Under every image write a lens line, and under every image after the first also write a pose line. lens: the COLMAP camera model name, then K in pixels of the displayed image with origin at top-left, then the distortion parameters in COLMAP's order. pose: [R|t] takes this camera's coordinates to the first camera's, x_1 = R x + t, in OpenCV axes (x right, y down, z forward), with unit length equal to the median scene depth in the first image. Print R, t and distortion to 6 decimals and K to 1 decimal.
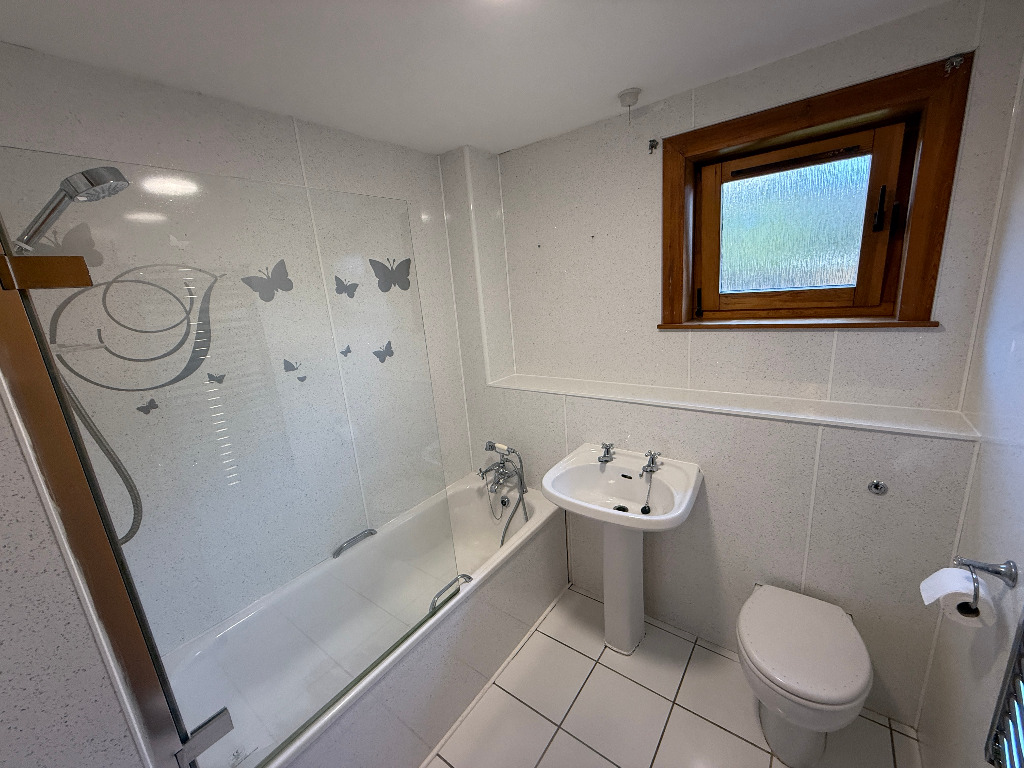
lens RADIAL K [[407.6, 0, 513.8], [0, 407.6, 385.8], [0, 0, 1]] dist [0.001683, -0.000880]
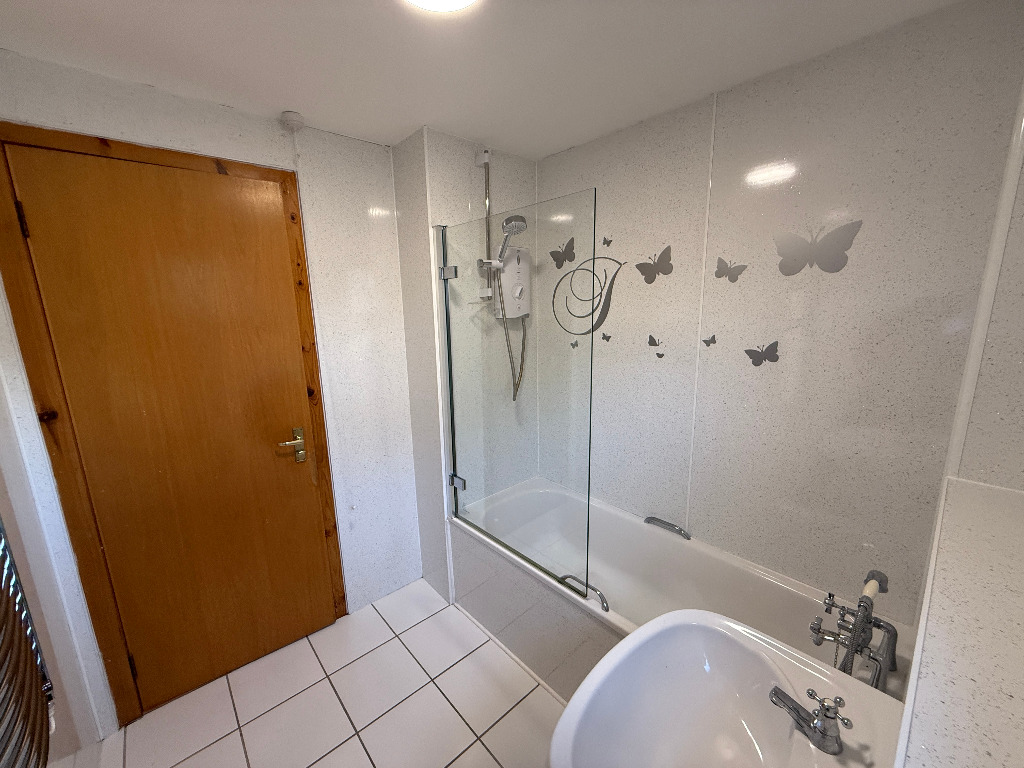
lens RADIAL K [[407.6, 0, 511.5], [0, 407.6, 385.2], [0, 0, 1]] dist [0.001683, -0.000880]
pose [[-0.189860, 0.273985, -0.942807, 0.585938], [-0.200219, 0.929289, 0.310376, -0.193624], [0.961179, 0.247696, -0.121578, 0.731930]]
